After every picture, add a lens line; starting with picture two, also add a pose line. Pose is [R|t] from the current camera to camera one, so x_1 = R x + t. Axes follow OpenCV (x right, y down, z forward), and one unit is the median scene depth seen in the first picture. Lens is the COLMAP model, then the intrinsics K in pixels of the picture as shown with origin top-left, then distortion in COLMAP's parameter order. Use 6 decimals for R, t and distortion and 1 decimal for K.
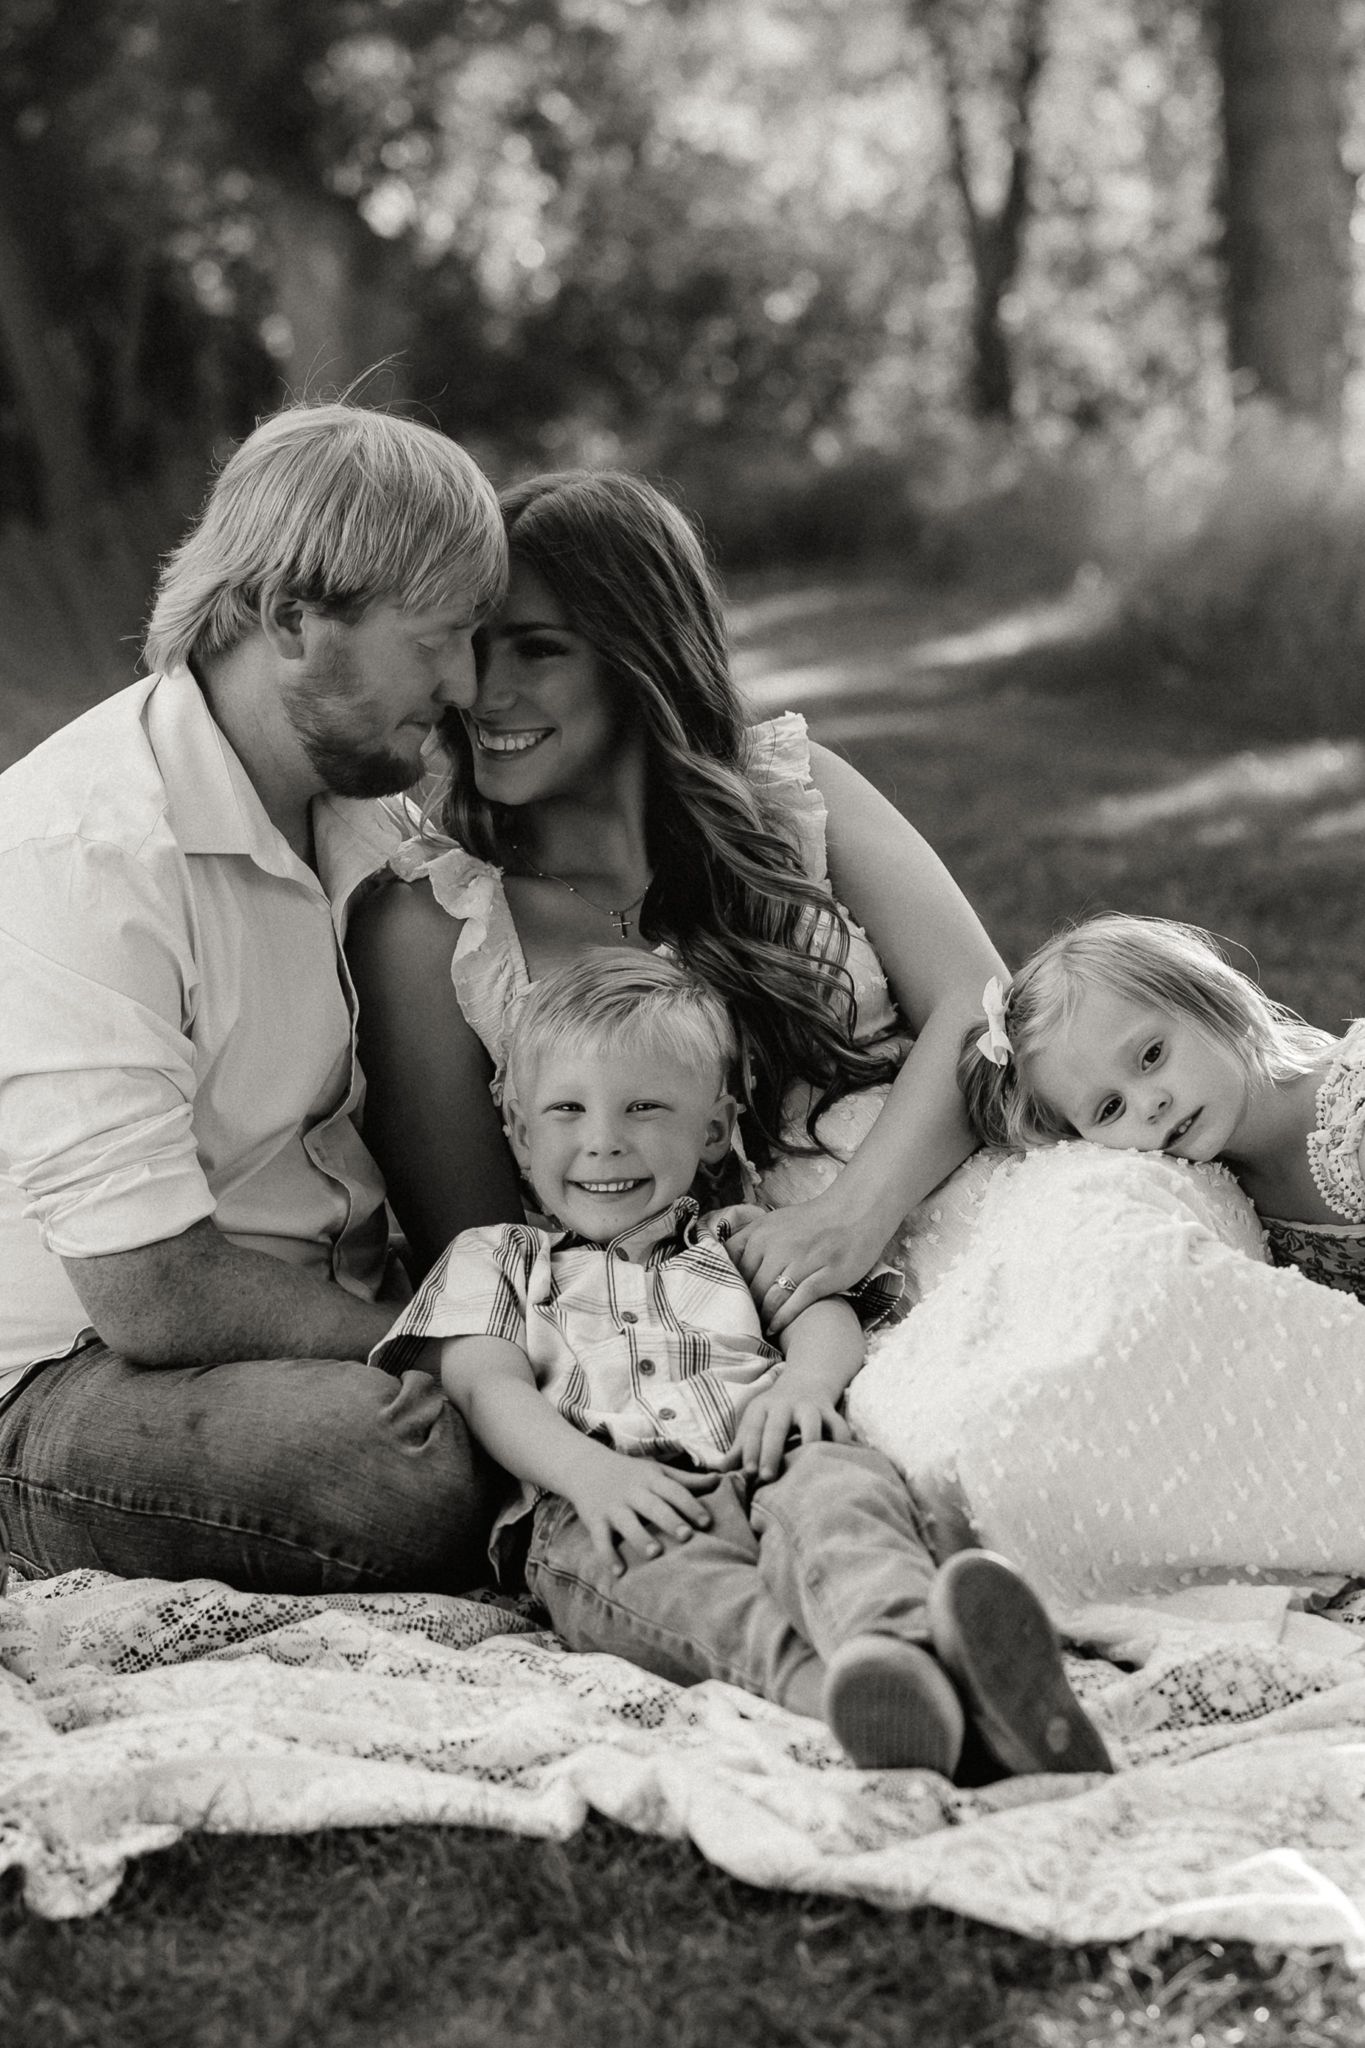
lens RADIAL K [[5345.3, 0, 691.2], [0, 5345.3, 1015.1], [0, 0, 1]] dist [0.100496, 0.000000]
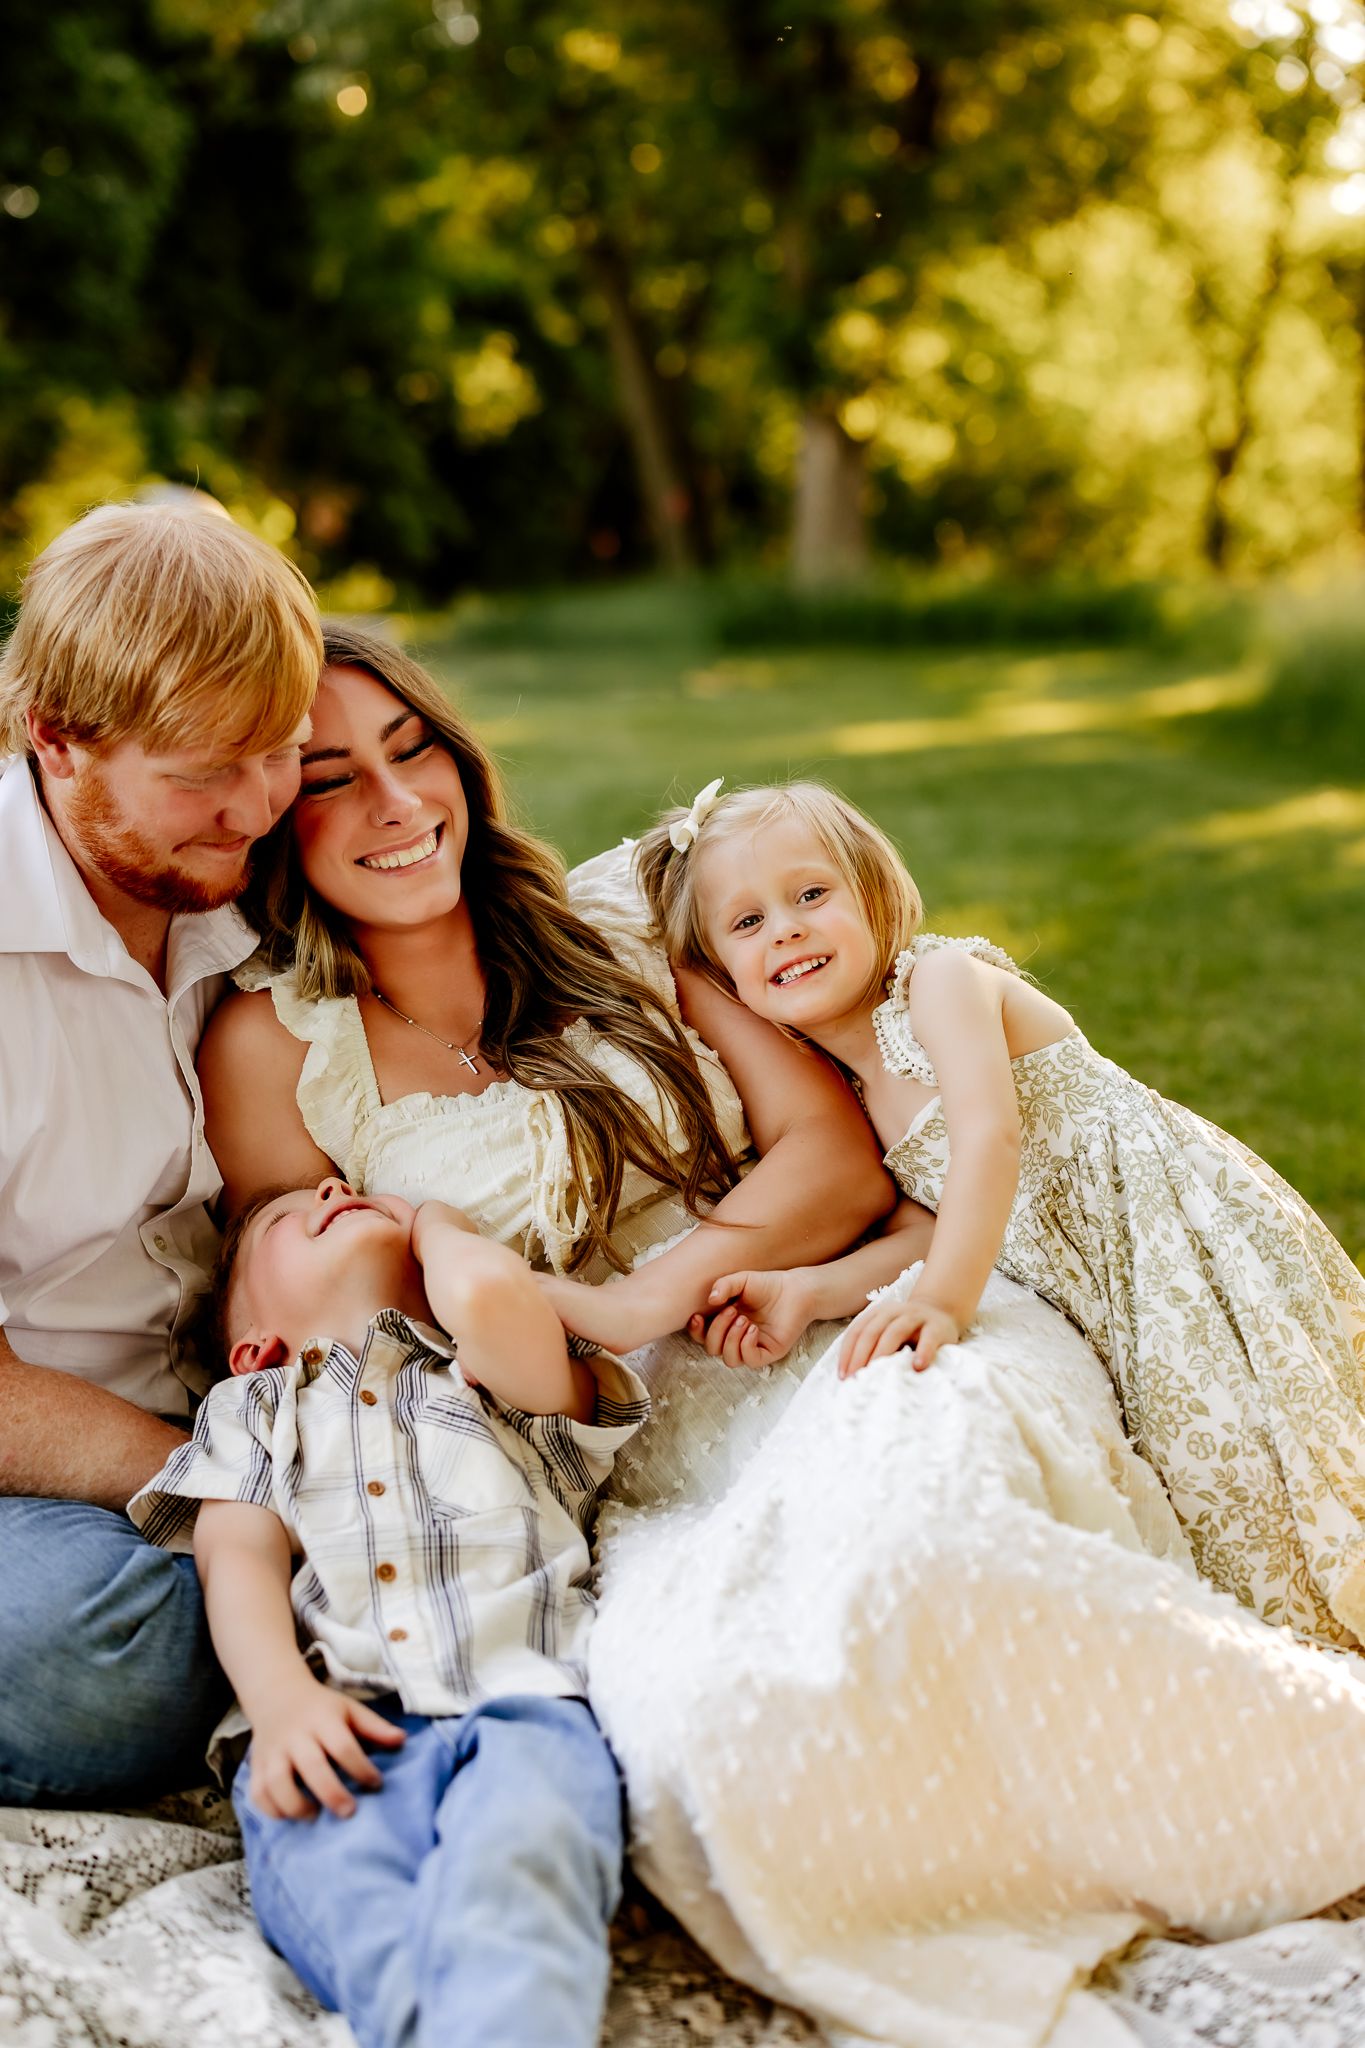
lens RADIAL K [[2883.3, 0, 687.5], [0, 2883.3, 1014.8], [0, 0, 1]] dist [0.032339, 0.000000]
pose [[0.989865, 0.078694, -0.118210, 0.089481], [-0.072524, 0.995814, 0.055623, -0.057806], [0.122093, -0.046487, 0.991429, 0.512540]]
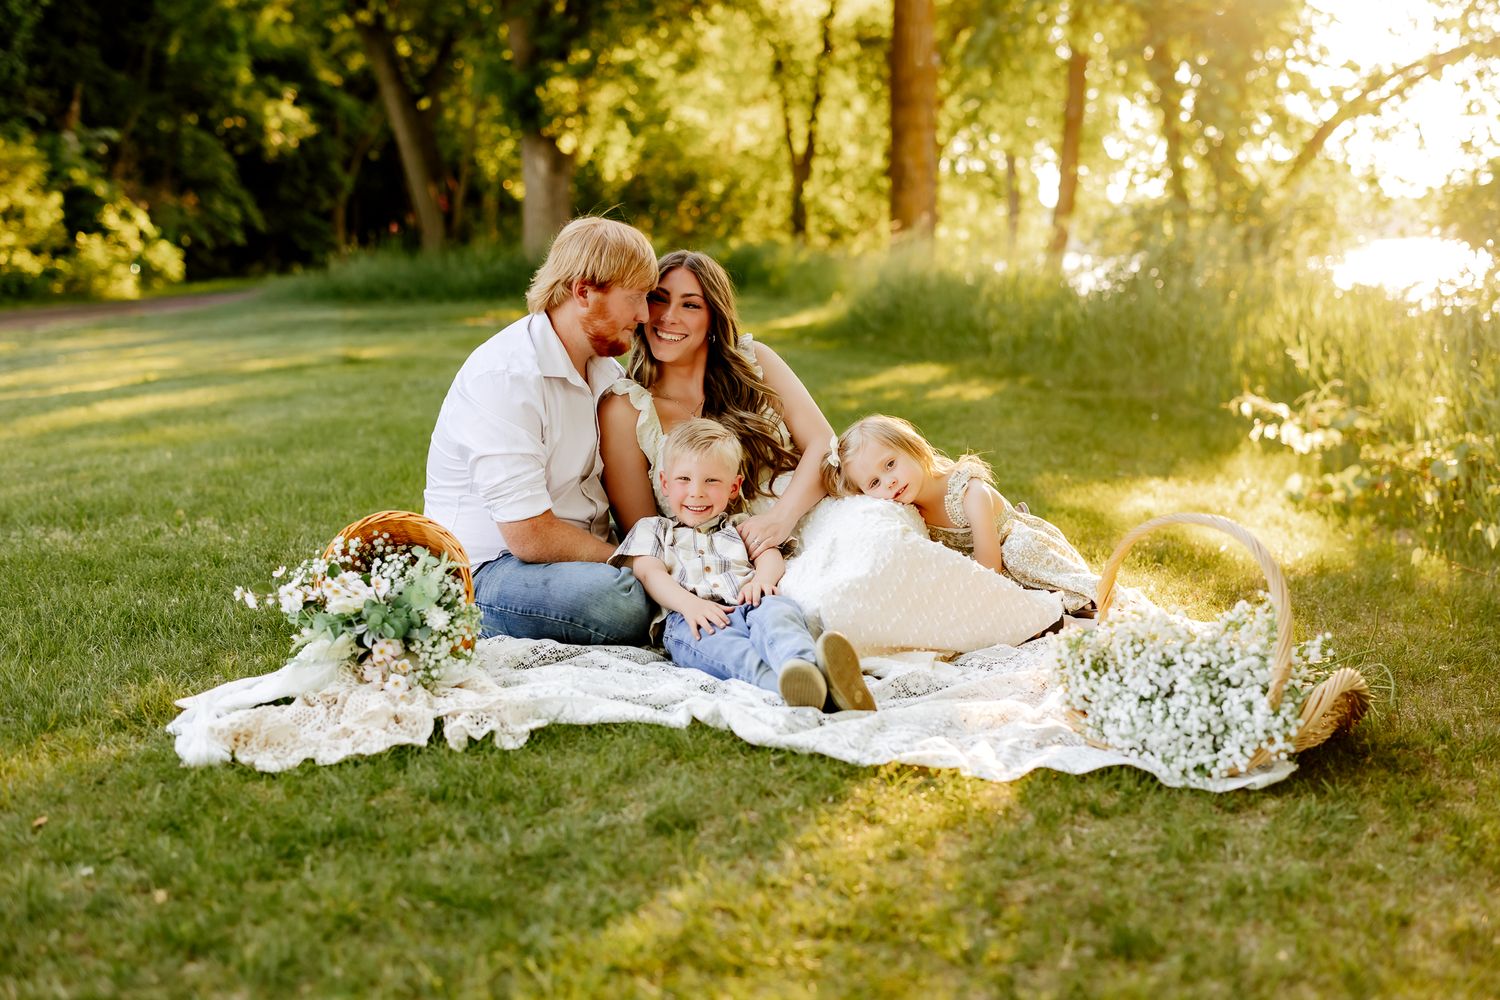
lens RADIAL K [[2111.8, 0, 775.4], [0, 2111.8, 475.7], [0, 0, 1]] dist [0.032339, 0.000000]
pose [[0.998054, 0.033706, 0.052465, -0.032417], [-0.033908, 0.999421, 0.002955, 0.013170], [-0.052335, -0.004729, 0.998618, -0.096455]]
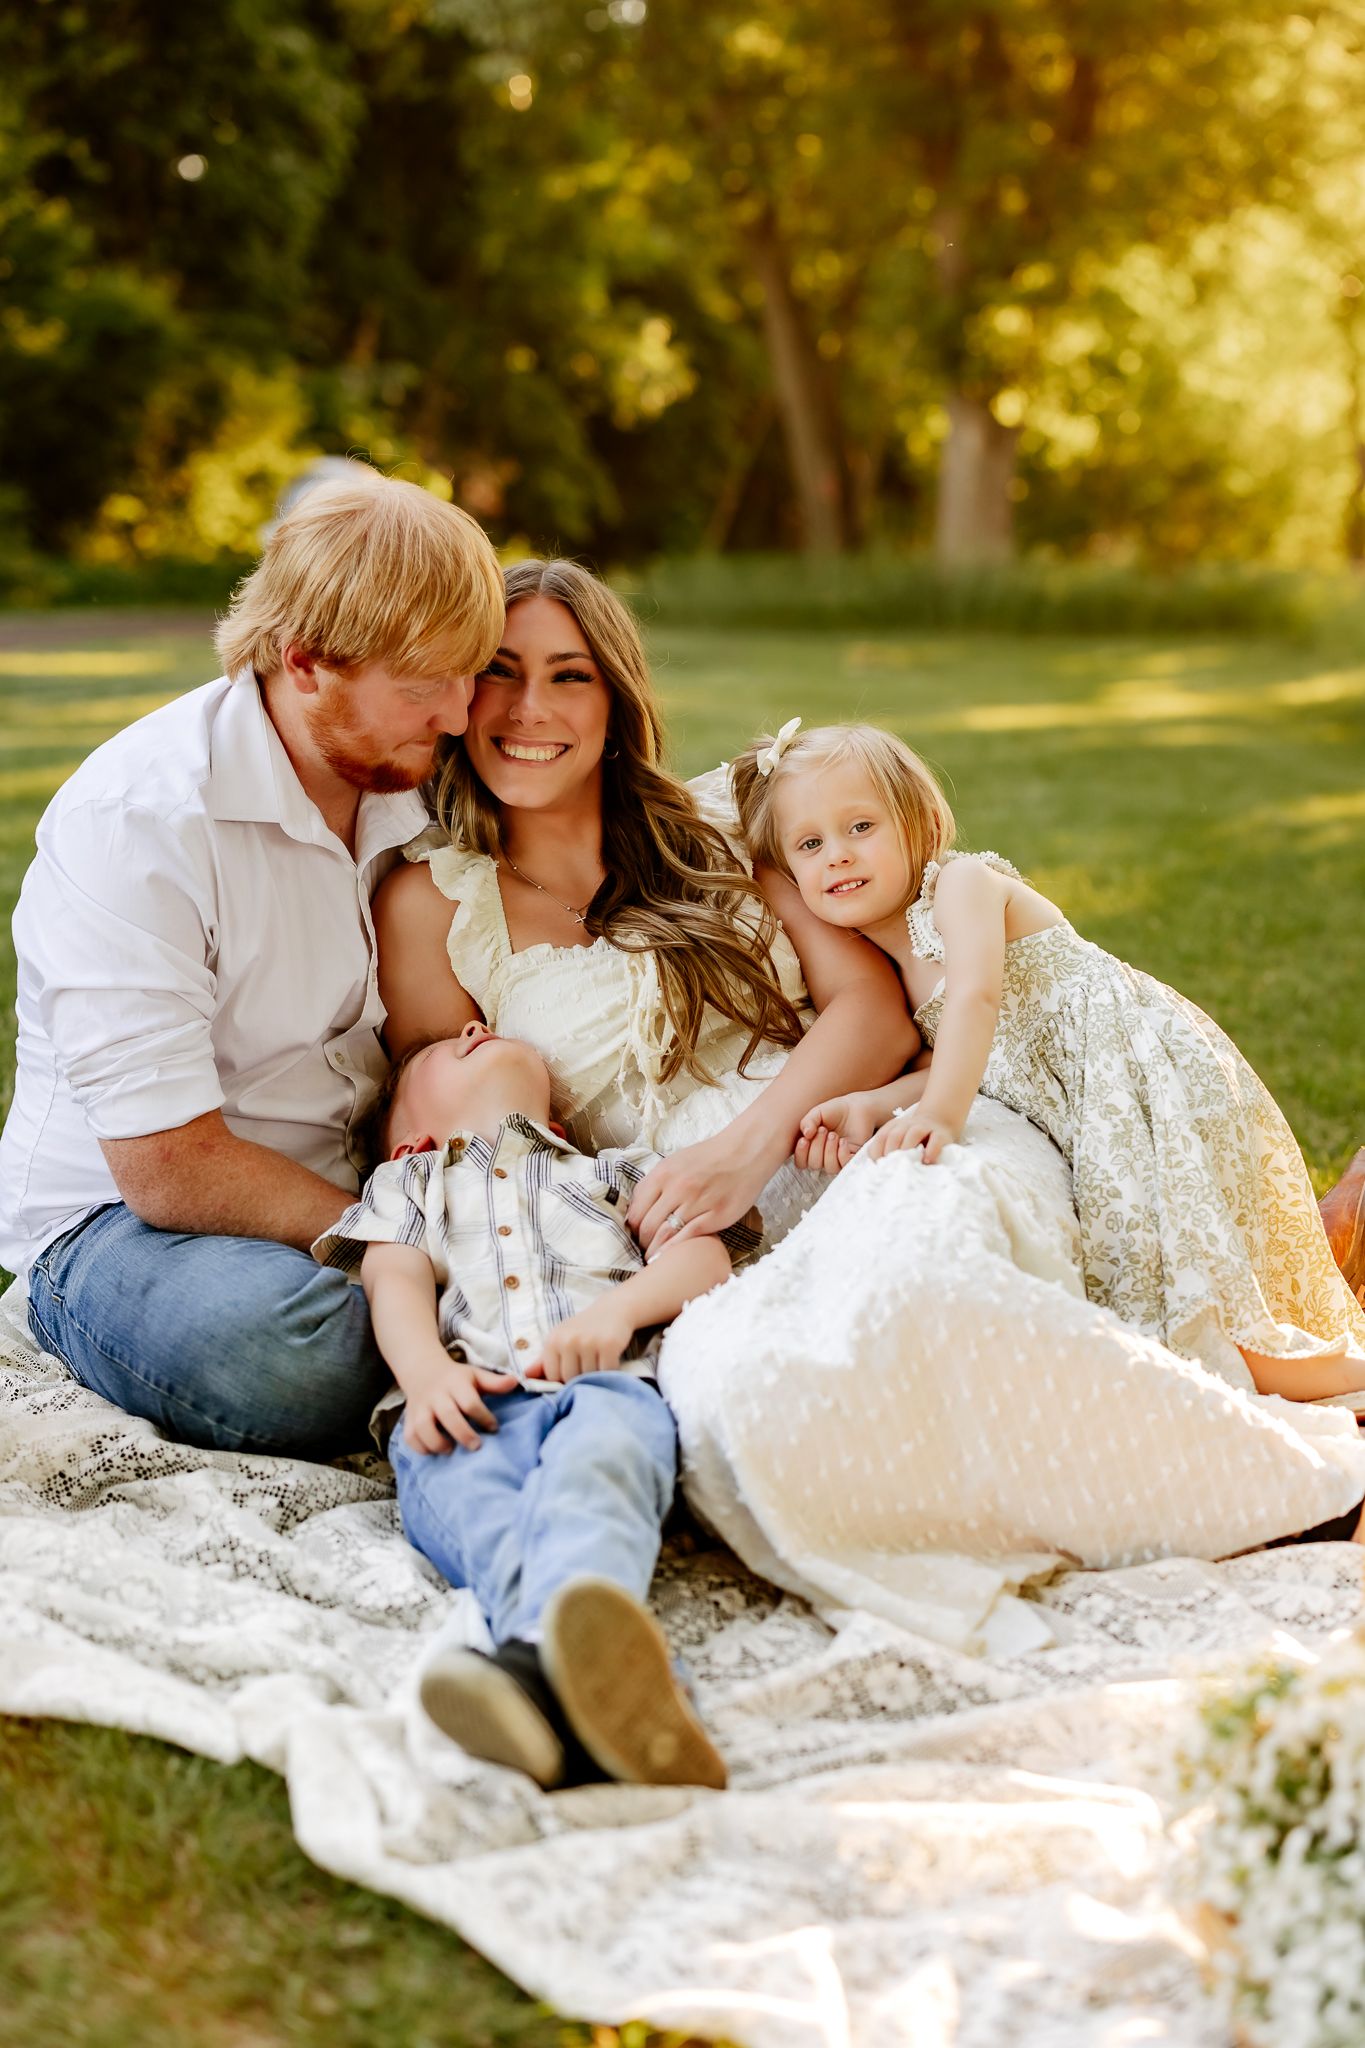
lens RADIAL K [[2883.3, 0, 677.6], [0, 2883.3, 1025.3], [0, 0, 1]] dist [0.032339, 0.000000]
pose [[0.979055, 0.117199, -0.166478, 0.124894], [-0.106789, 0.991801, 0.070193, -0.041613], [0.173339, -0.050945, 0.983544, 0.366248]]
